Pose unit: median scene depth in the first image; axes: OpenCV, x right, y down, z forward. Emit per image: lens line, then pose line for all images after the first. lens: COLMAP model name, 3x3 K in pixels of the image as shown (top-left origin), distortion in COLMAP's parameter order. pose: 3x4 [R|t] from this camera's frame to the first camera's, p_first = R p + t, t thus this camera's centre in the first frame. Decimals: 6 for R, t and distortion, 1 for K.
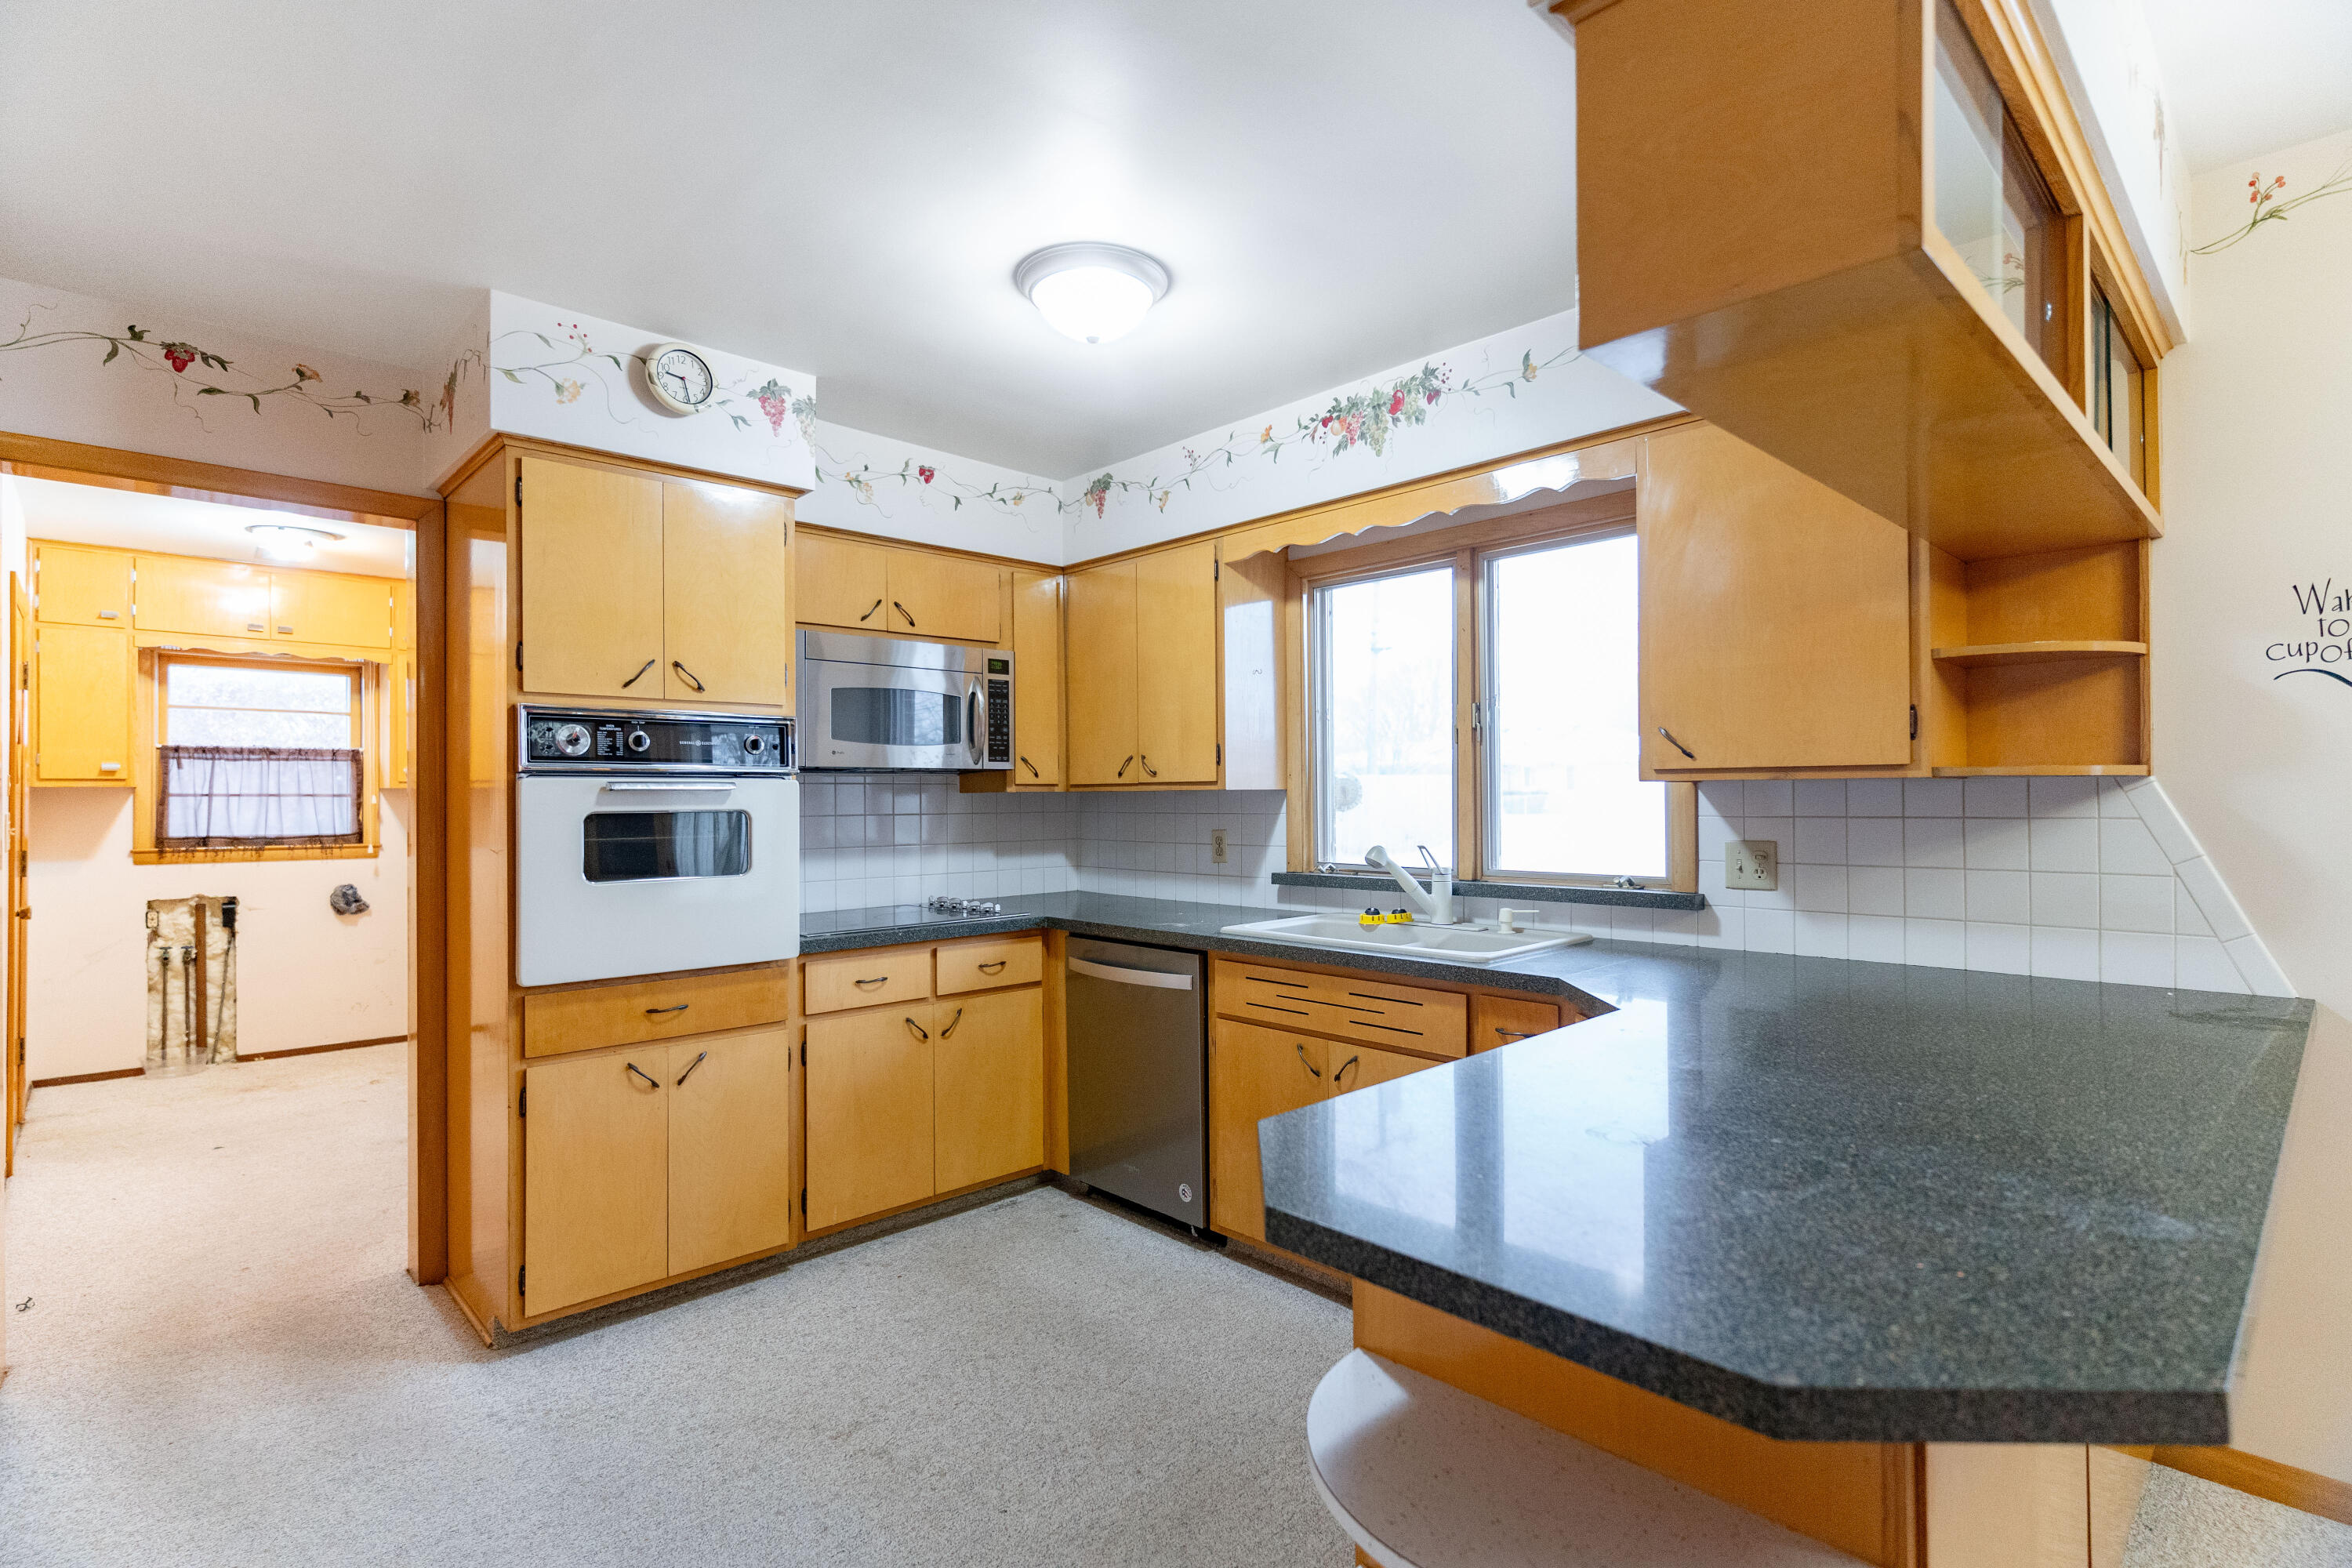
lens RADIAL K [[1127.0, 0, 1158.3], [0, 1127.0, 782.7], [0, 0, 1]] dist [0.002394, 0.000387]
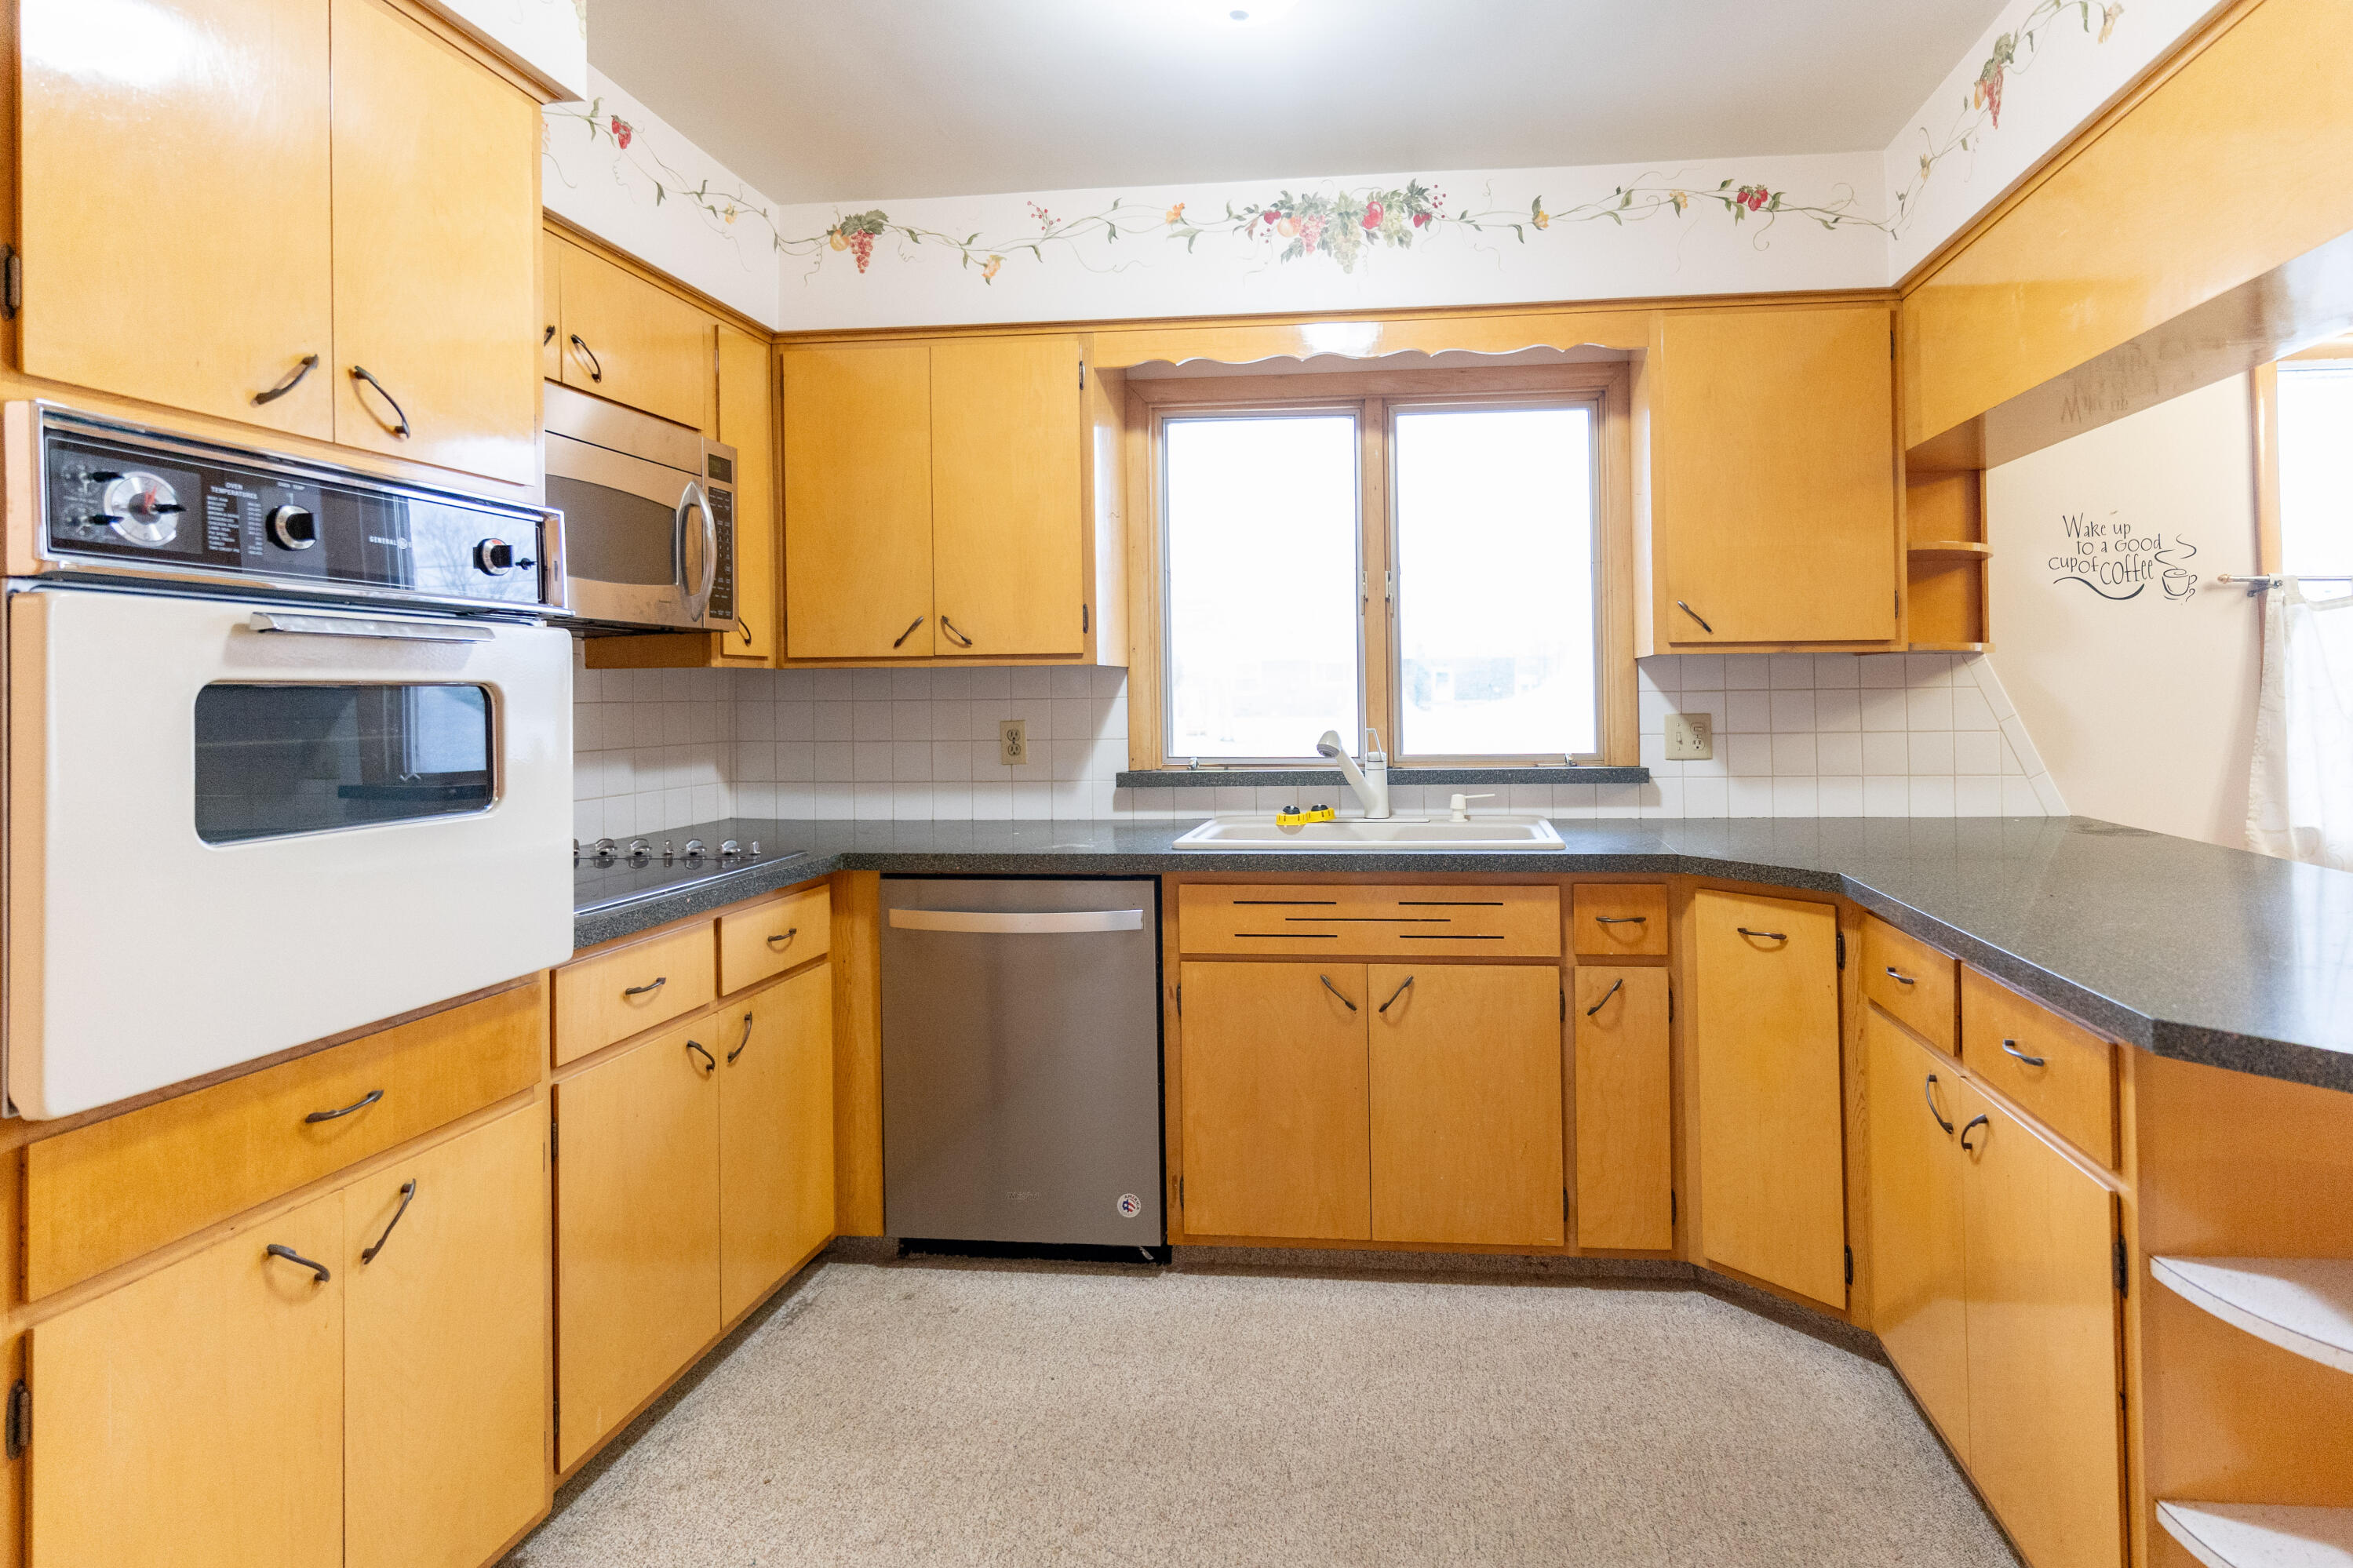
lens RADIAL K [[1231.4, 0, 1329.2], [0, 1231.4, 670.3], [0, 0, 1]] dist [0.002341, 0.000530]
pose [[0.745780, 0.011021, 0.666101, -0.357905], [-0.002965, 0.999908, -0.013223, 0.019633], [-0.666185, 0.007886, 0.745744, 0.261419]]
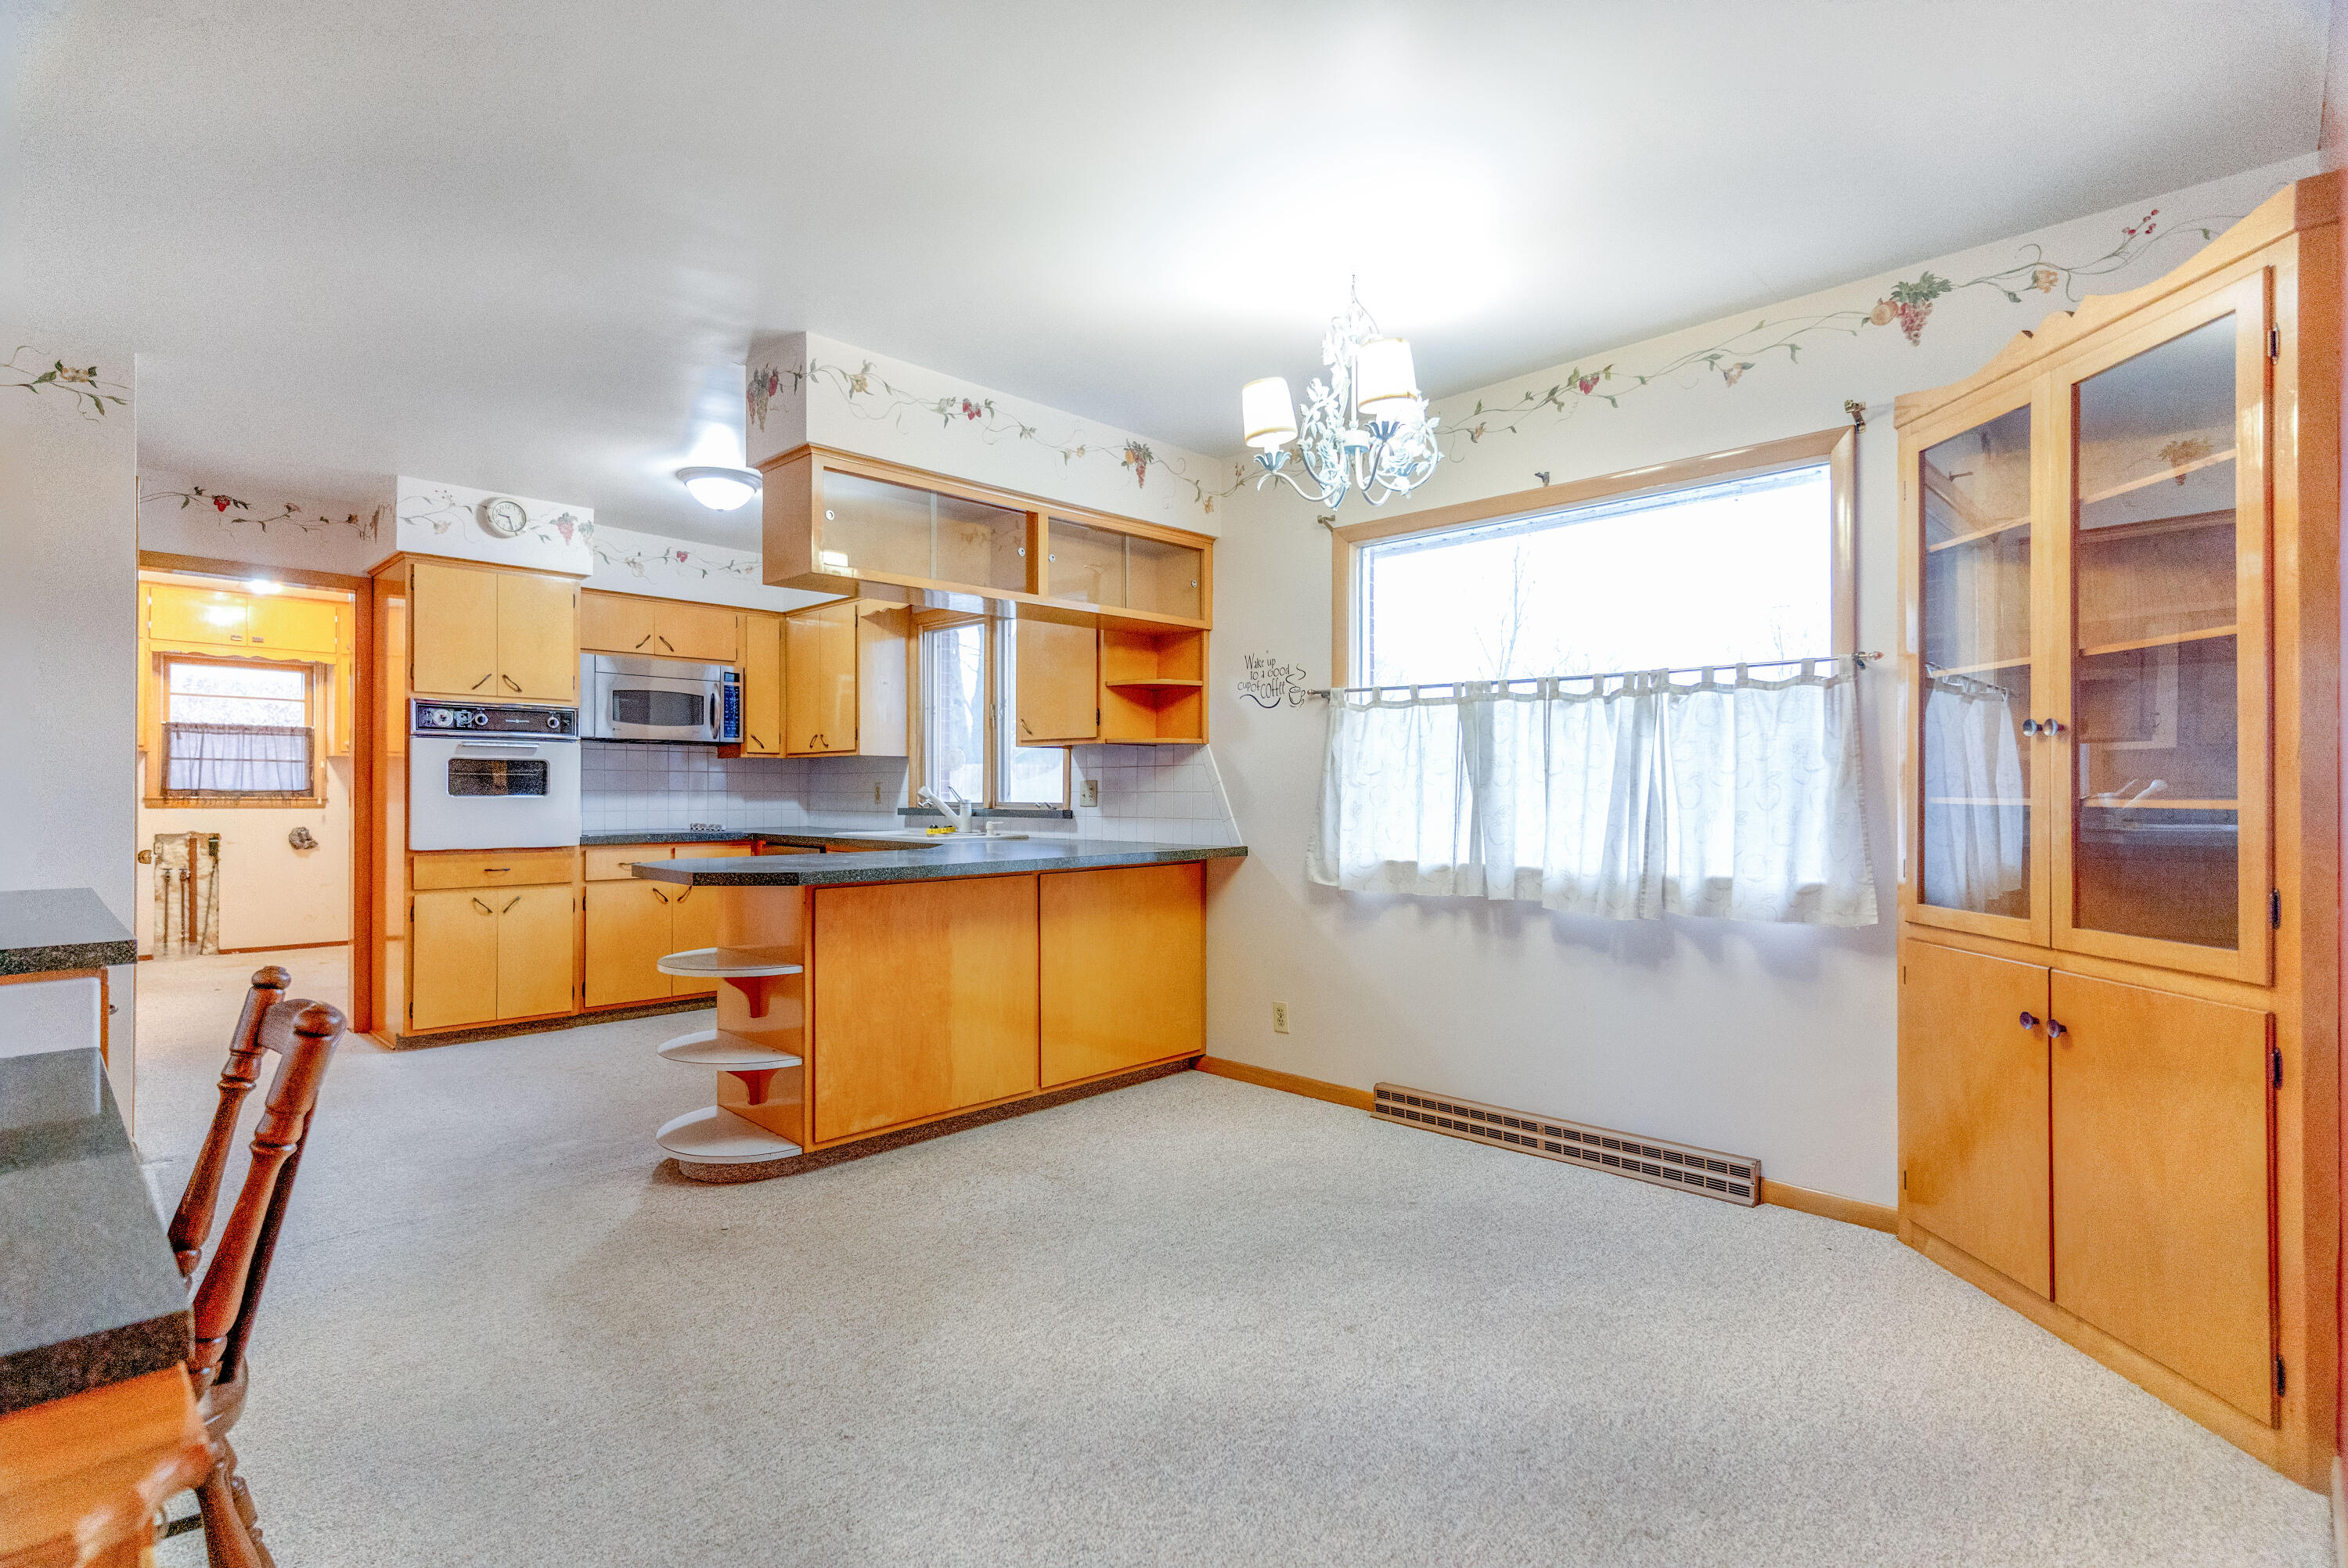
lens RADIAL K [[1146.1, 0, 1167.7], [0, 1146.1, 786.8], [0, 0, 1]] dist [0.001196, 0.000153]
pose [[0.999334, 0.010688, 0.034886, 0.426503], [-0.010888, 0.999925, 0.005560, 0.036211], [-0.034824, -0.005936, 0.999376, -0.647443]]
